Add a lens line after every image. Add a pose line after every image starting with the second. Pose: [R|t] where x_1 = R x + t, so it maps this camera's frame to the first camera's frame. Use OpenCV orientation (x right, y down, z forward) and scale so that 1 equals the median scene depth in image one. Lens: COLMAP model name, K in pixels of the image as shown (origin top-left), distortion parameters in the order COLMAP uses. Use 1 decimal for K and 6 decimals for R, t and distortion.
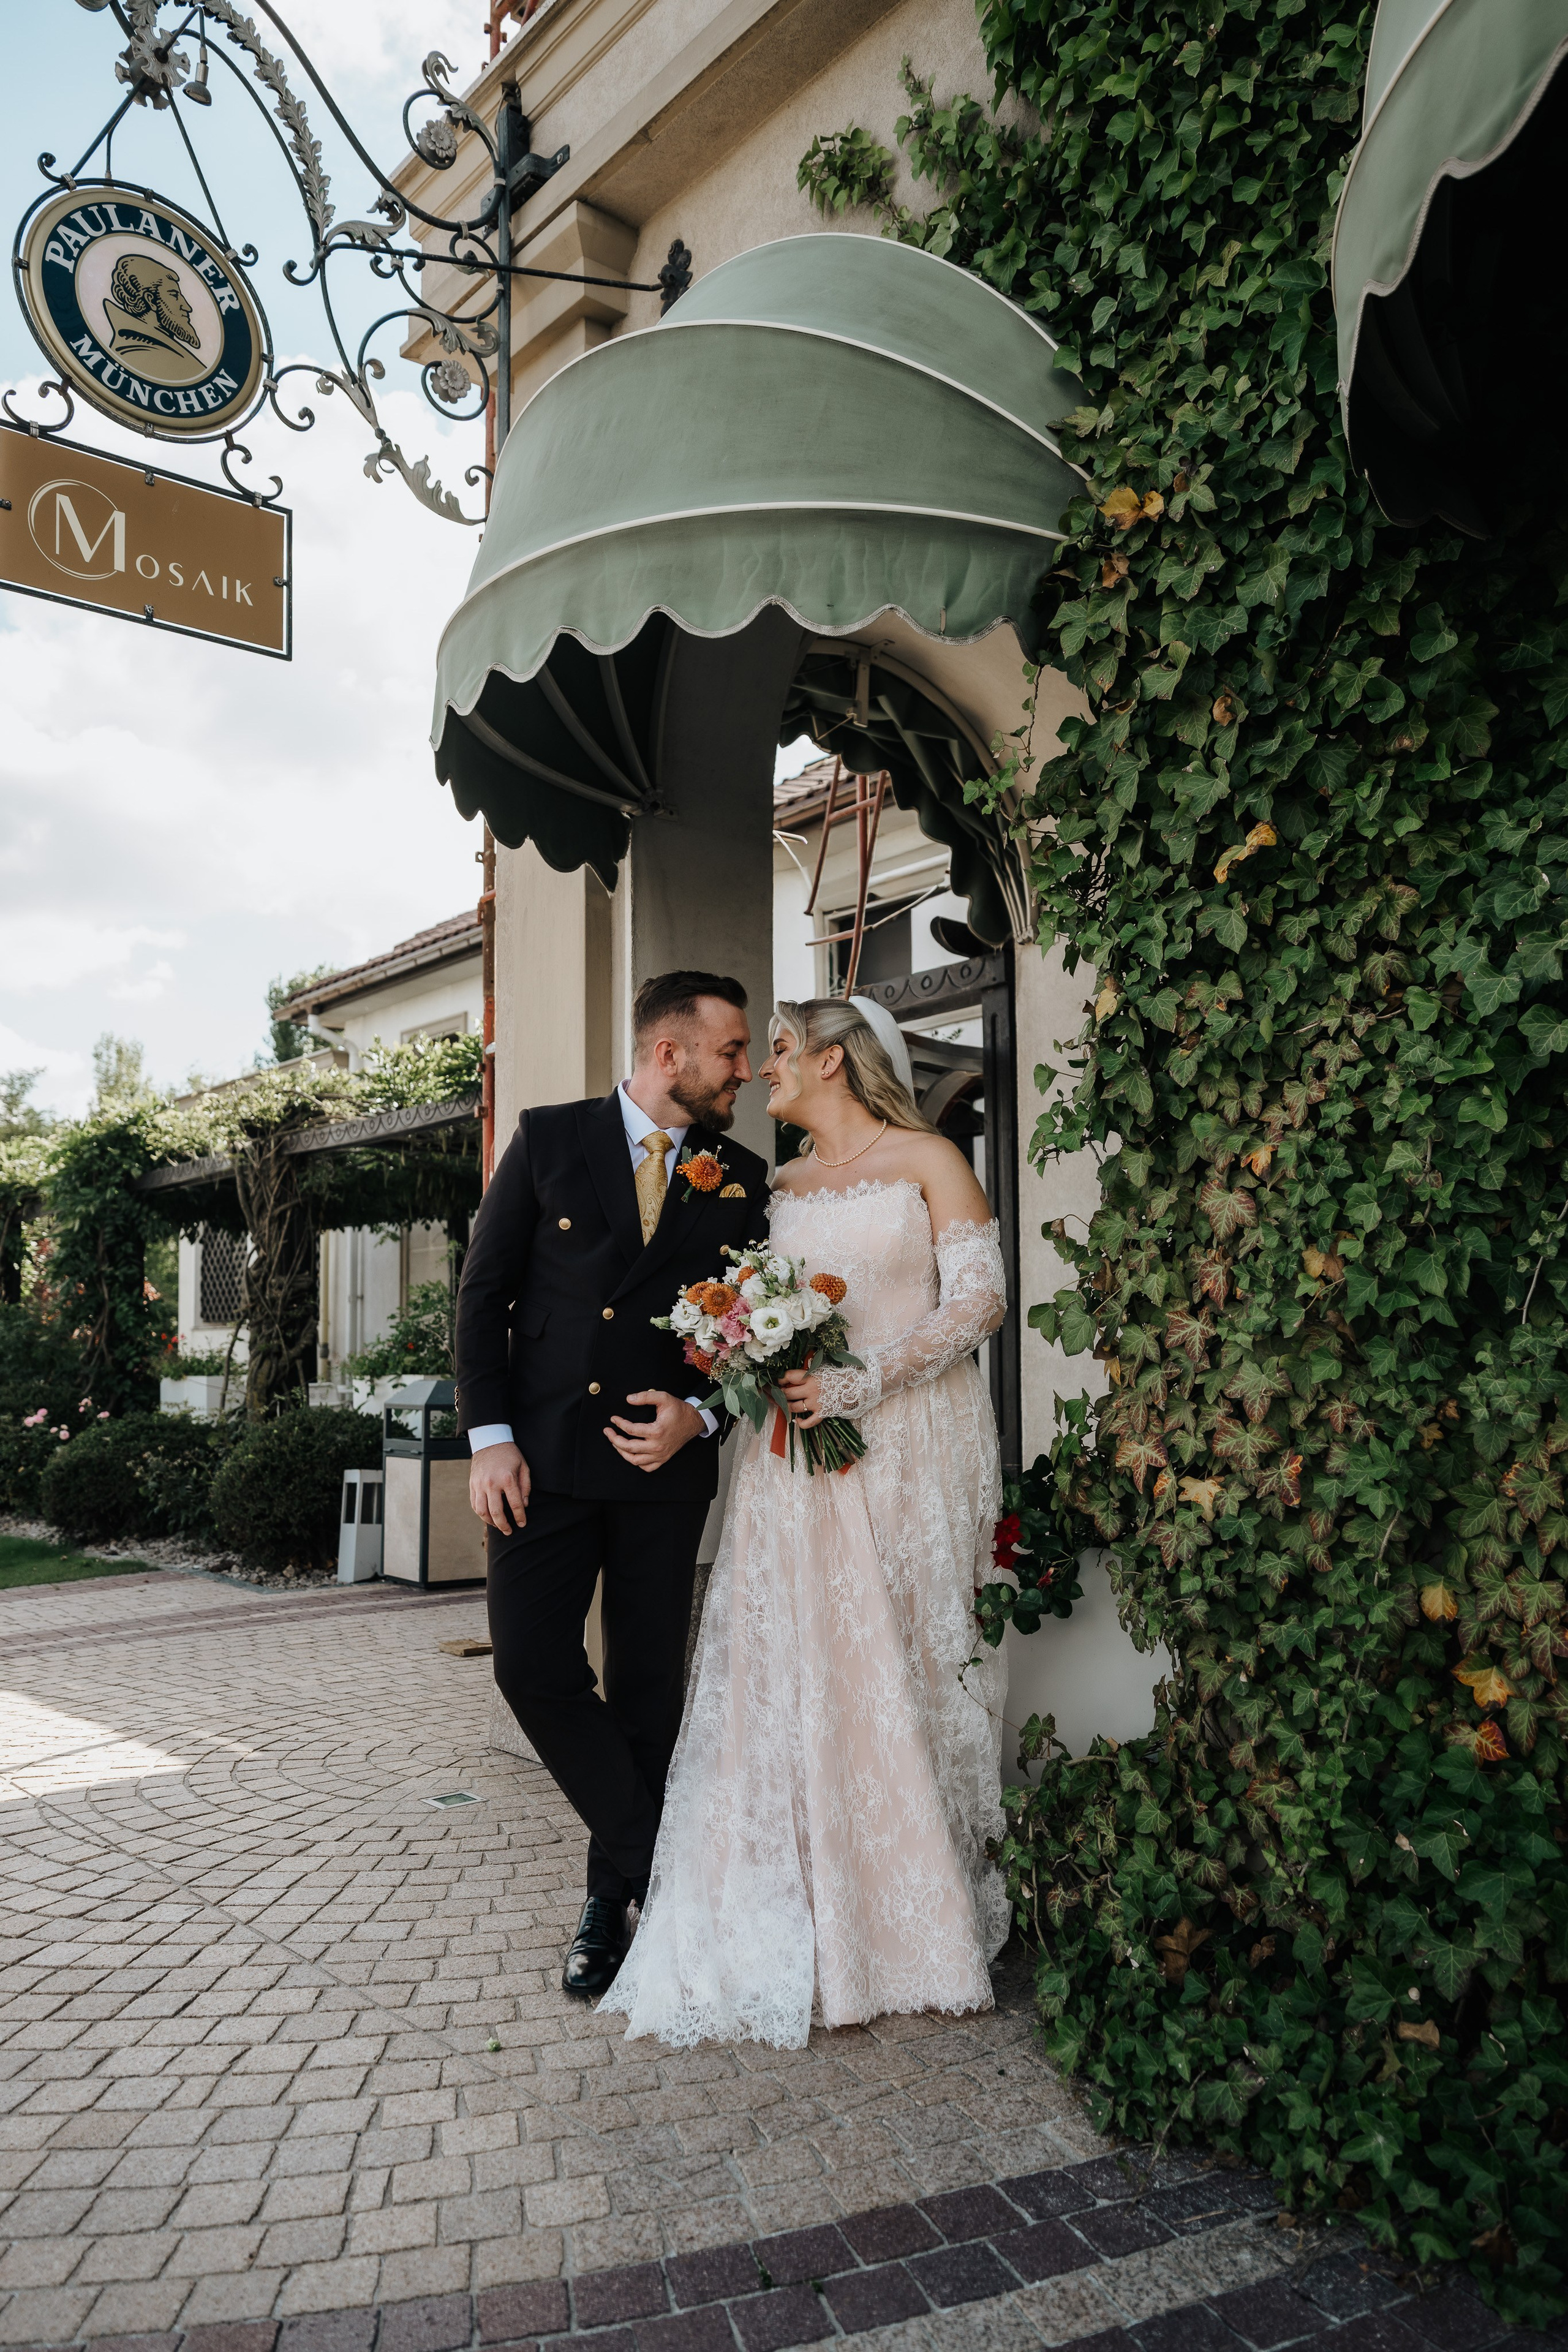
lens RADIAL K [[1701.4, 0, 851.0], [0, 1701.4, 1246.2], [0, 0, 1]] dist [0.003691, -0.006219]
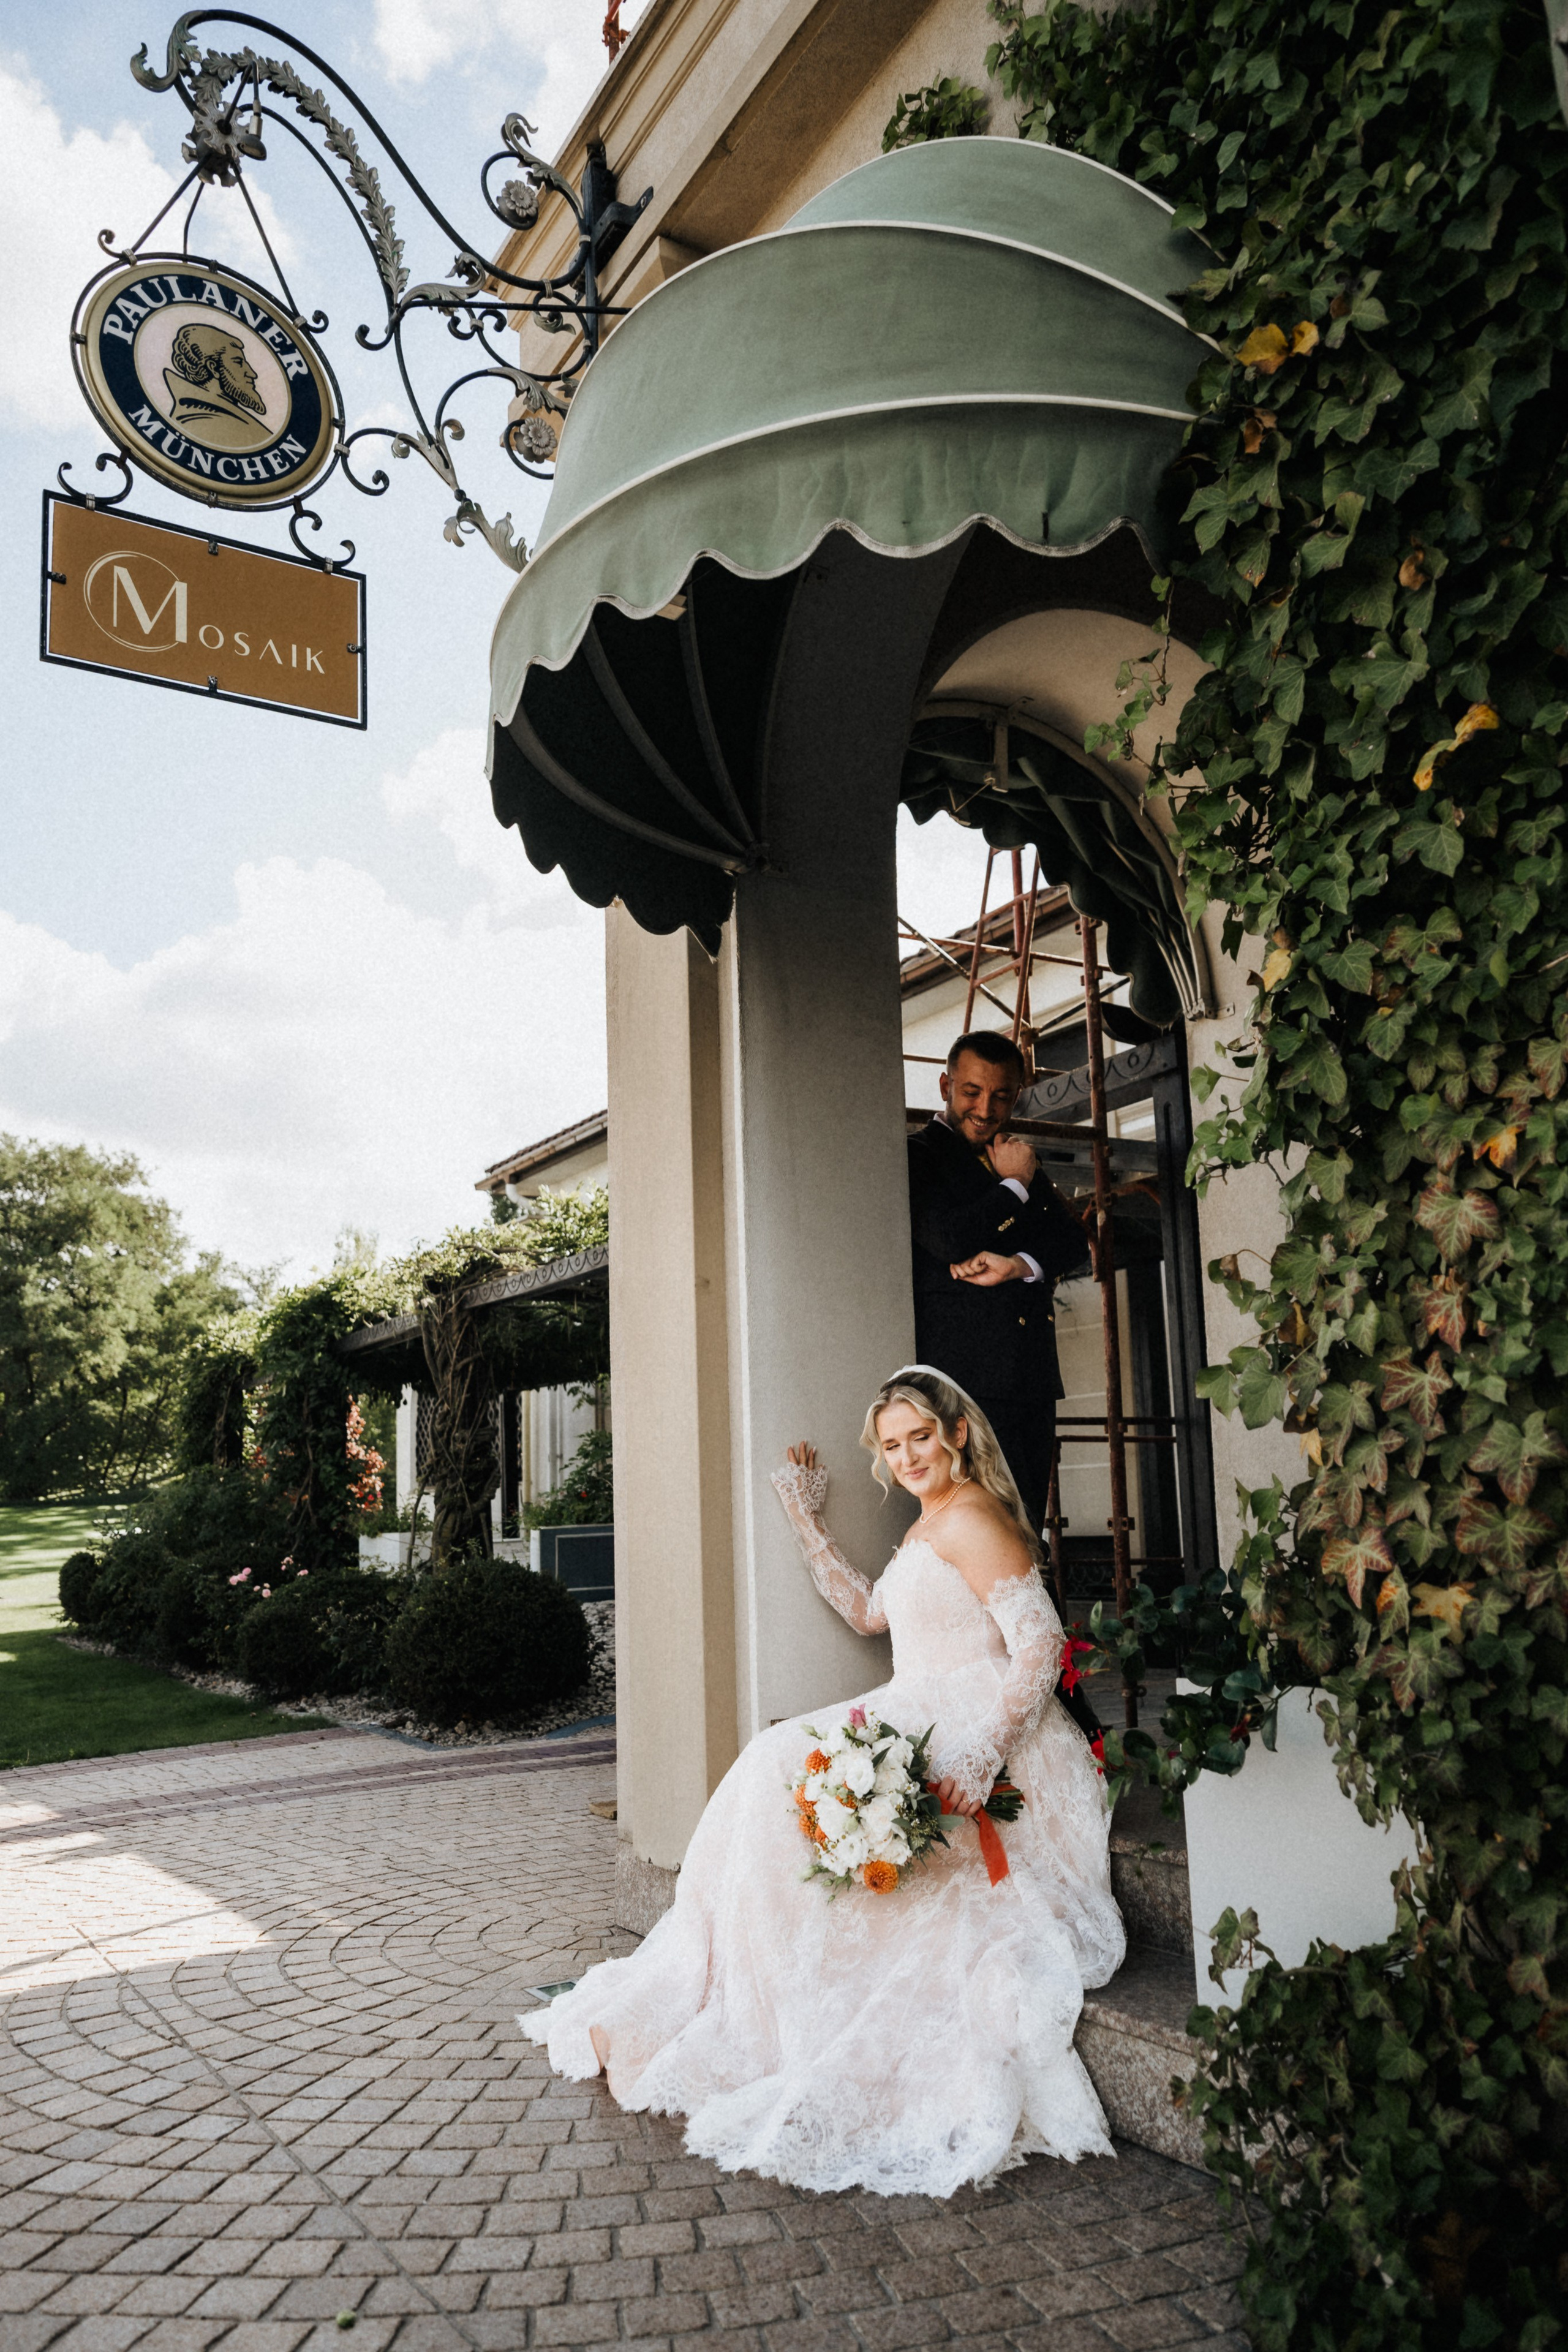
lens RADIAL K [[1676.3, 0, 789.0], [0, 1676.3, 1277.3], [0, 0, 1]] dist [0.006520, -0.007322]
pose [[0.987610, -0.041742, -0.151273, 0.029229], [0.030250, 0.996534, -0.077487, 0.035937], [0.153983, 0.071951, 0.985450, 0.162464]]
